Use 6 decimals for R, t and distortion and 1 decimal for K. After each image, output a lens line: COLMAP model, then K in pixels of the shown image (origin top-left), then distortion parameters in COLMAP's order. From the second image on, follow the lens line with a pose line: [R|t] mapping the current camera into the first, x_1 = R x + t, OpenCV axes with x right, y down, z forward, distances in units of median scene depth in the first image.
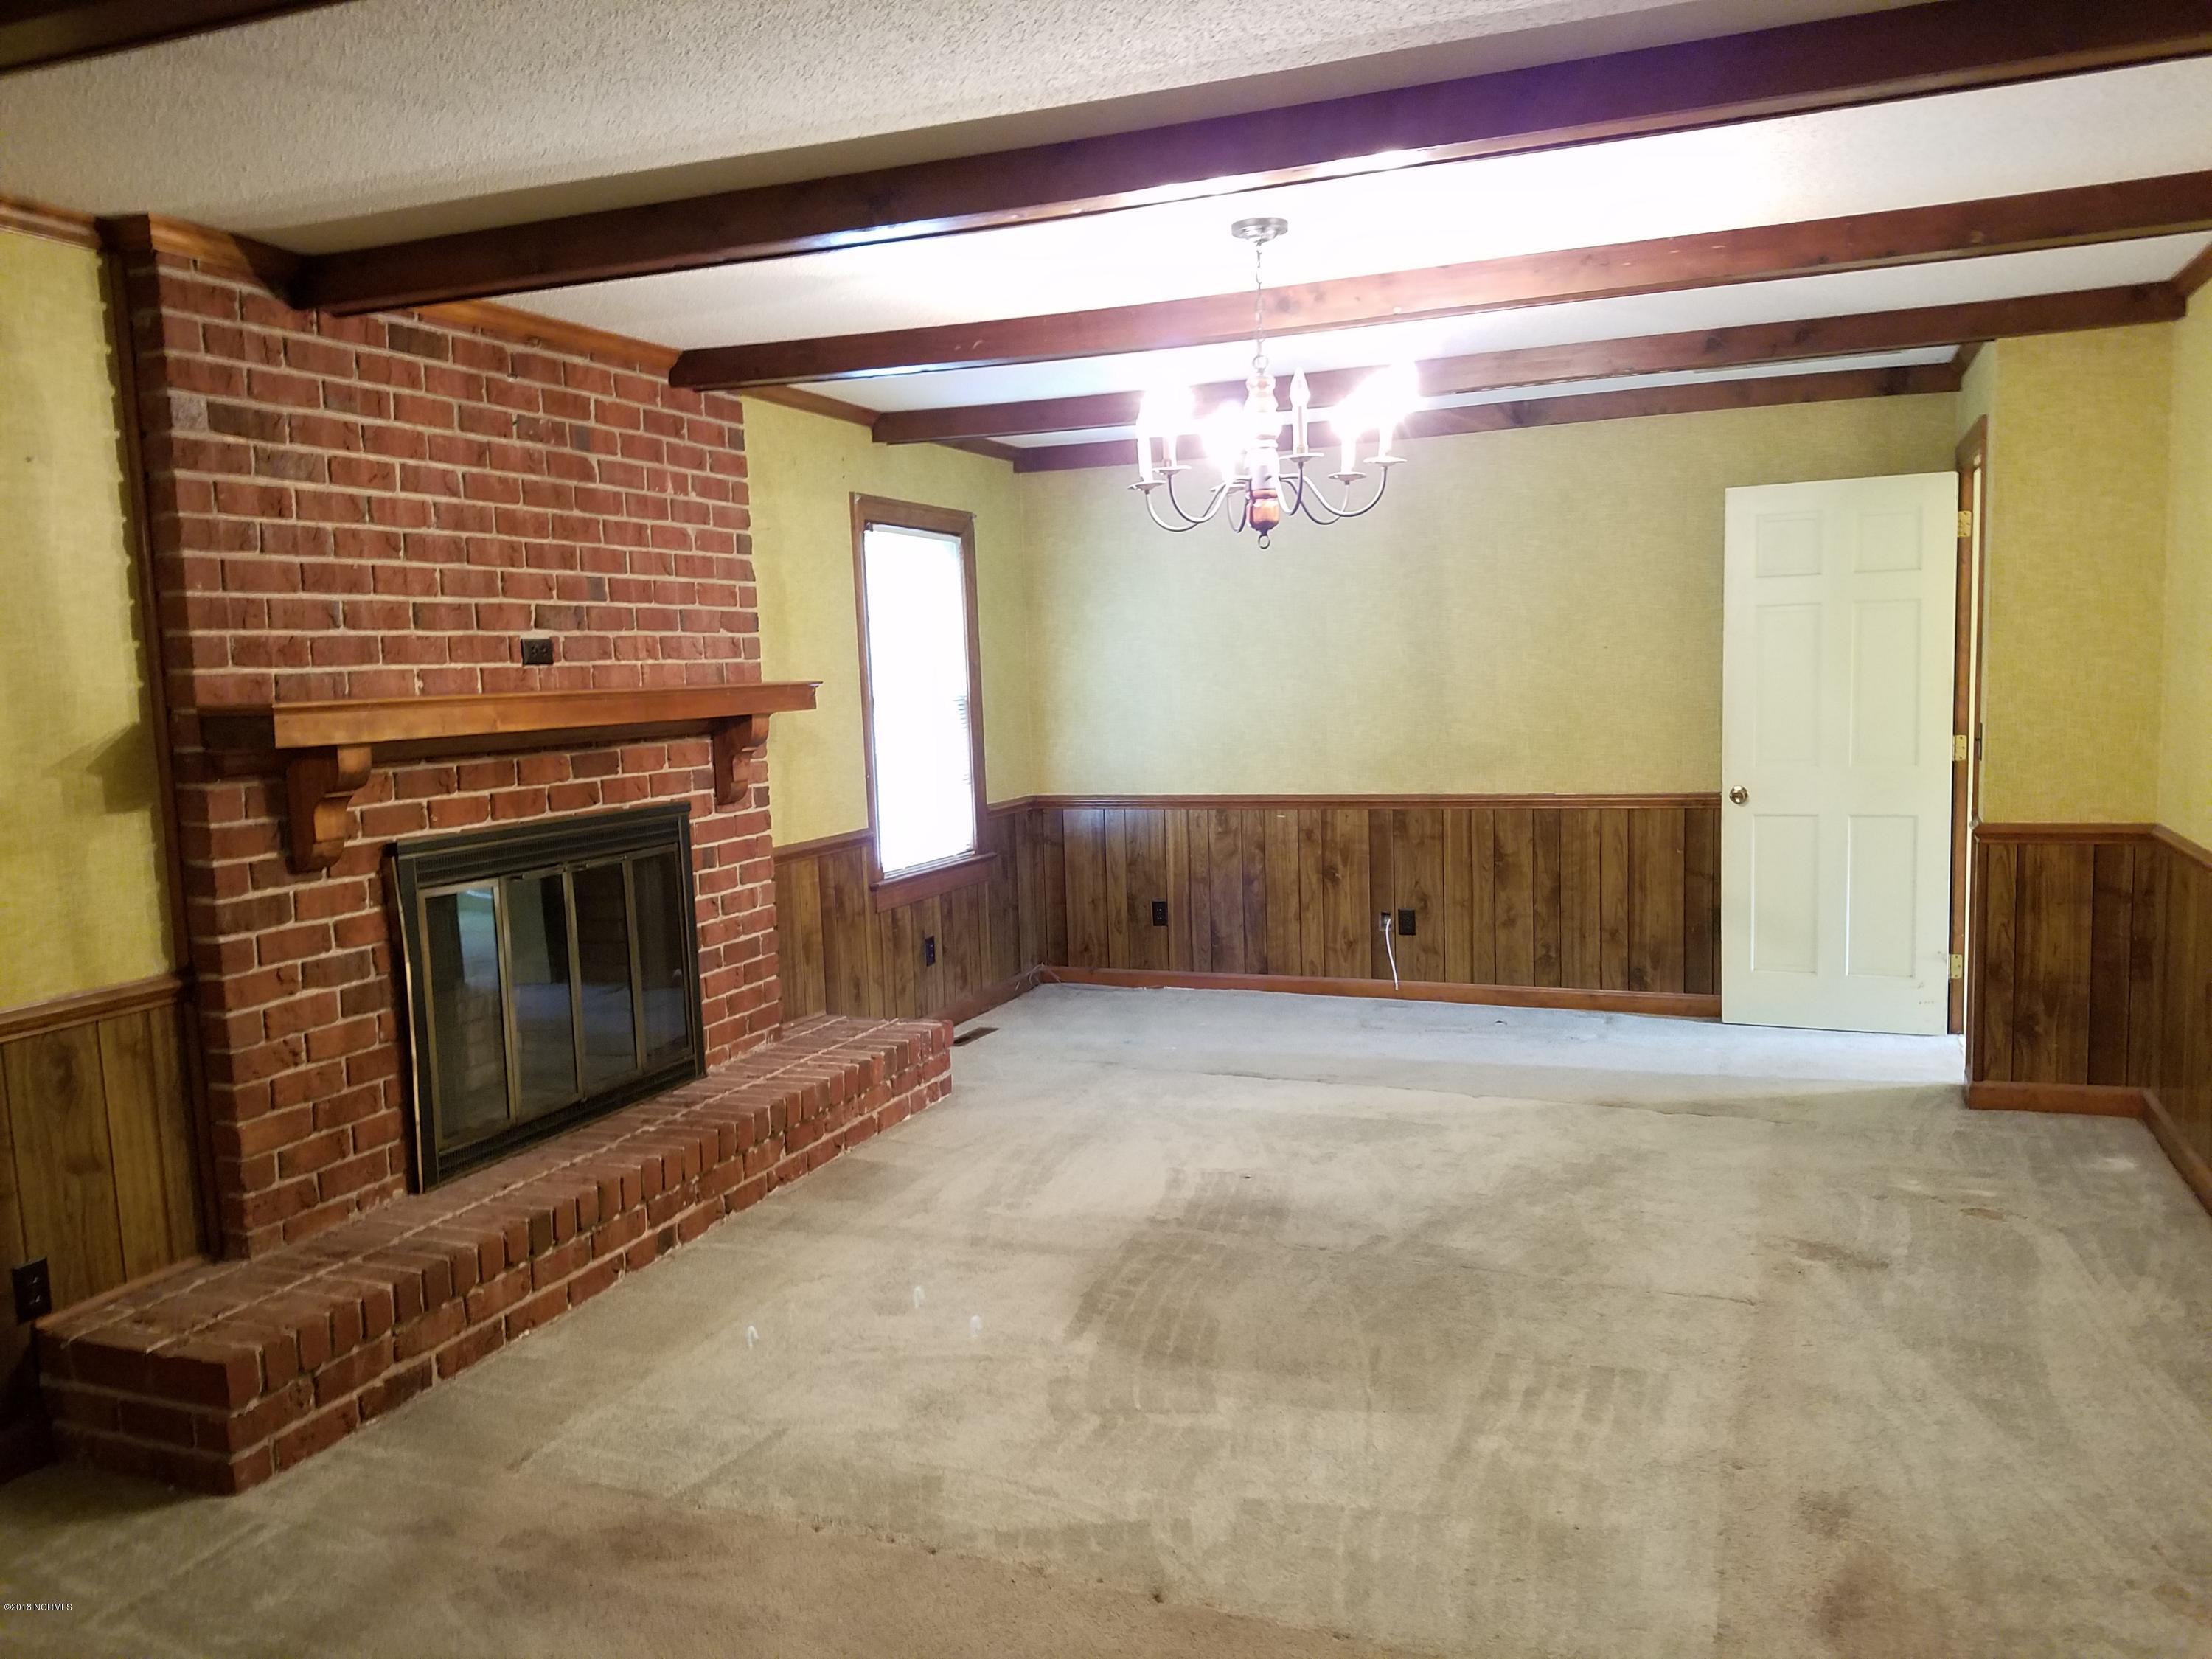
lens RADIAL K [[1661.6, 0, 1107.0], [0, 1661.6, 840.2], [0, 0, 1]] dist [0.009095, -0.013944]
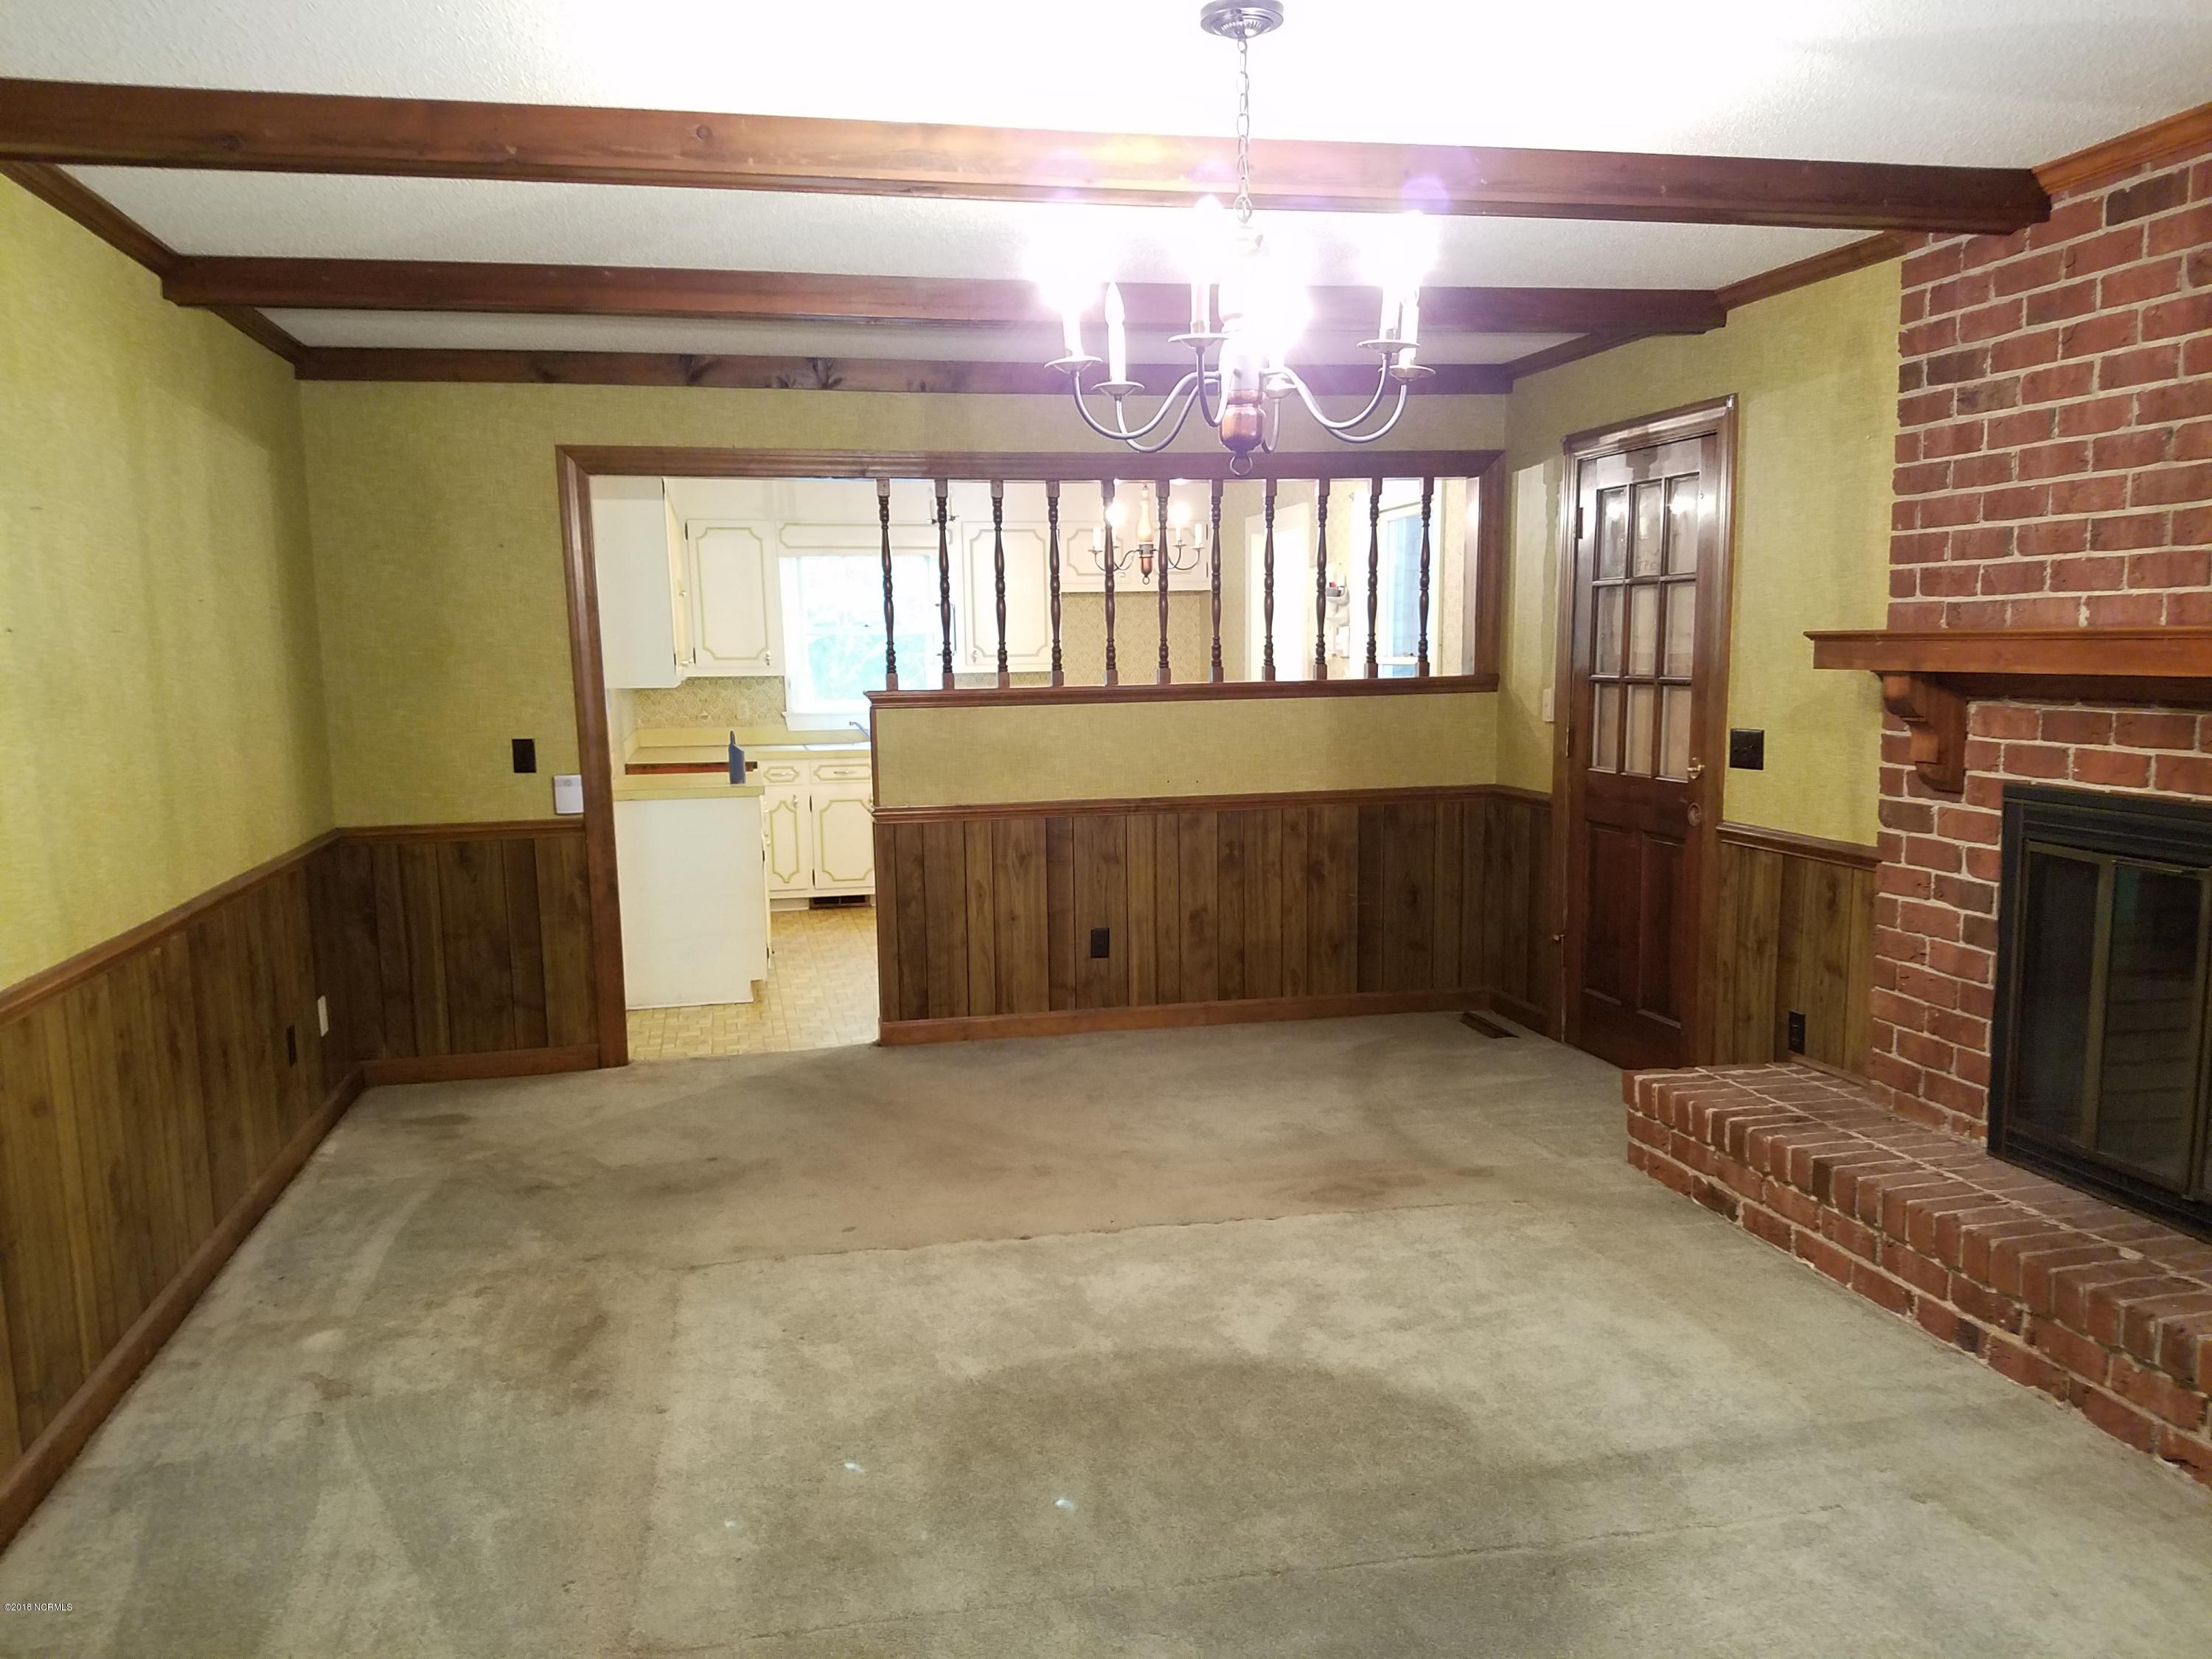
lens RADIAL K [[1661.6, 0, 1105.0], [0, 1661.6, 828.6], [0, 0, 1]] dist [0.009095, -0.013944]
pose [[-0.818173, 0.109886, -0.564375, 0.530166], [-0.022125, 0.974824, 0.221876, -0.172627], [0.574547, 0.194020, -0.795143, 1.476330]]
